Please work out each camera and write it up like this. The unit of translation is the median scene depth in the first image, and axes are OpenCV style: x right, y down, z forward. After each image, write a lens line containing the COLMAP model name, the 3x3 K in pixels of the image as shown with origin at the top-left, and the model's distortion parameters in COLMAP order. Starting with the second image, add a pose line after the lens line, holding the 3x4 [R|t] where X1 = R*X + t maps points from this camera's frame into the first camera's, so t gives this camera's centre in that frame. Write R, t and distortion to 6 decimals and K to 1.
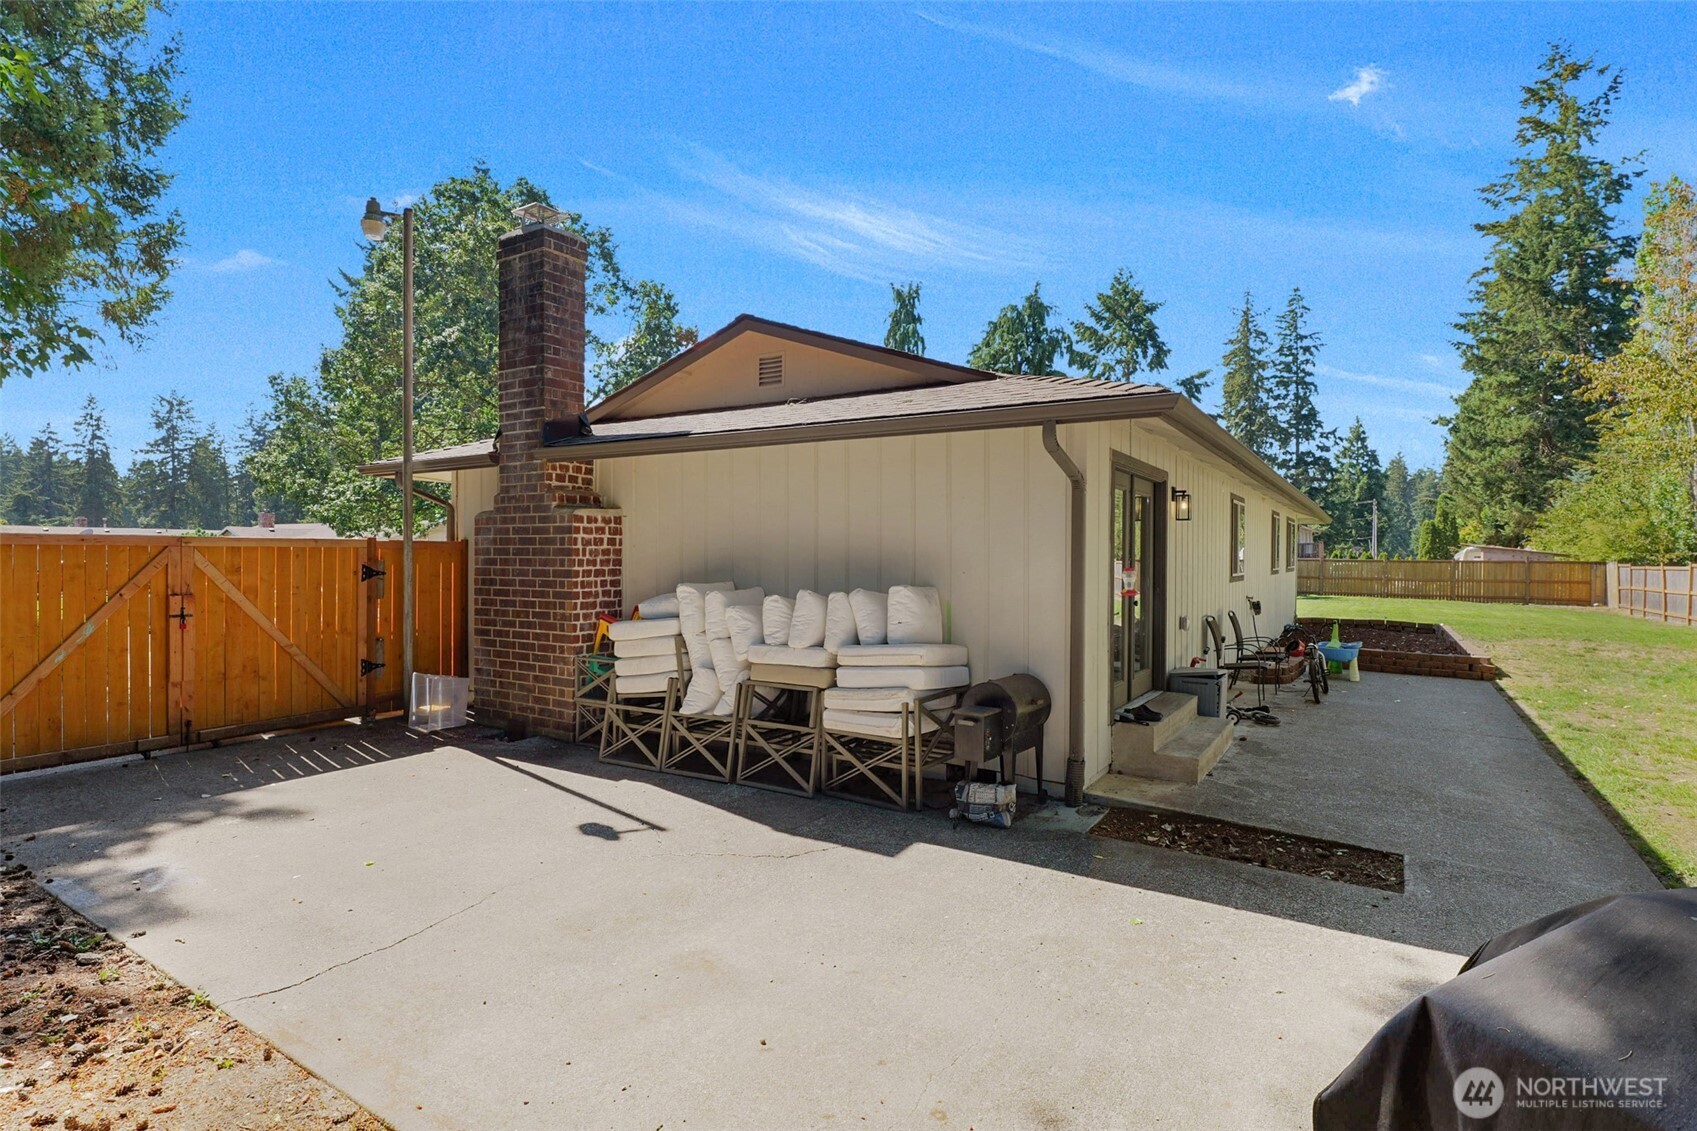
lens RADIAL K [[853.3, 0, 844.3], [0, 853.3, 554.1], [0, 0, 1]] dist [0.001794, -0.000095]
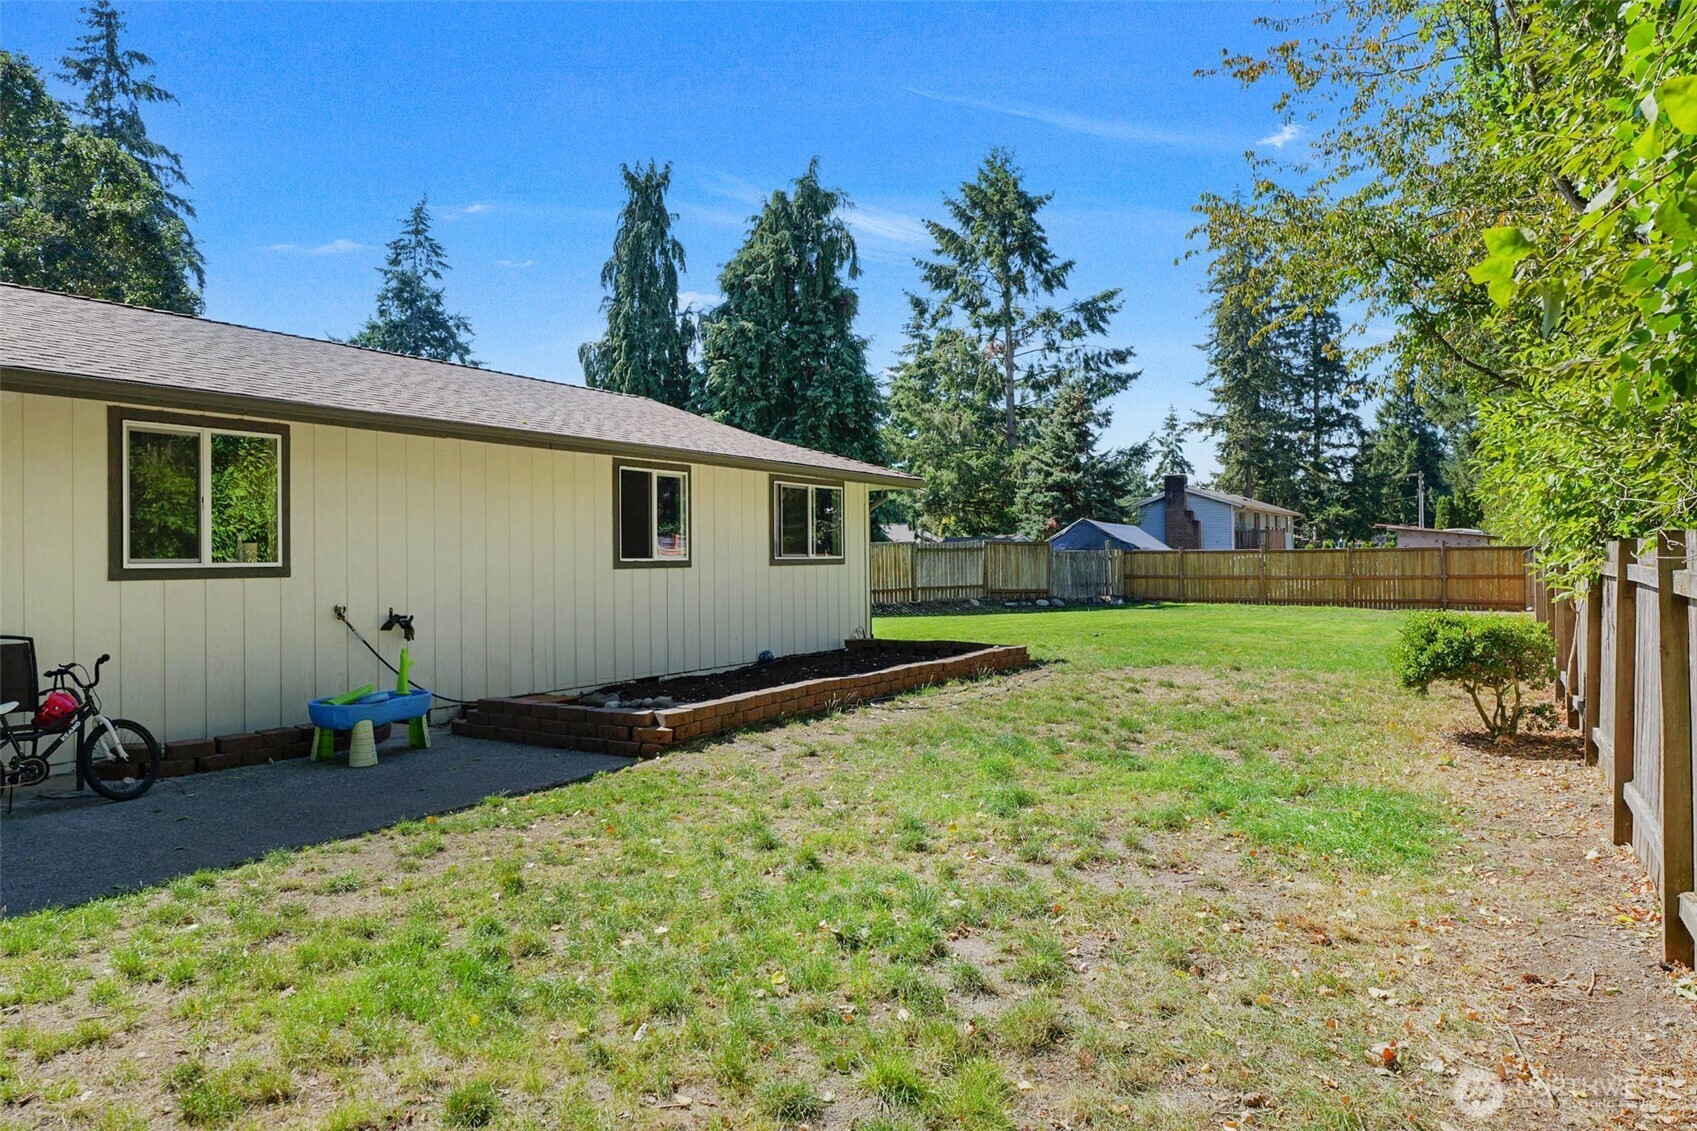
lens RADIAL K [[1145.1, 0, 838.6], [0, 1145.1, 540.6], [0, 0, 1]] dist [-0.000918, 0.002532]
pose [[0.999259, -0.014328, 0.035717, 0.156769], [0.014851, 0.999786, -0.014426, 0.004907], [-0.035503, 0.014946, 0.999258, 0.053077]]
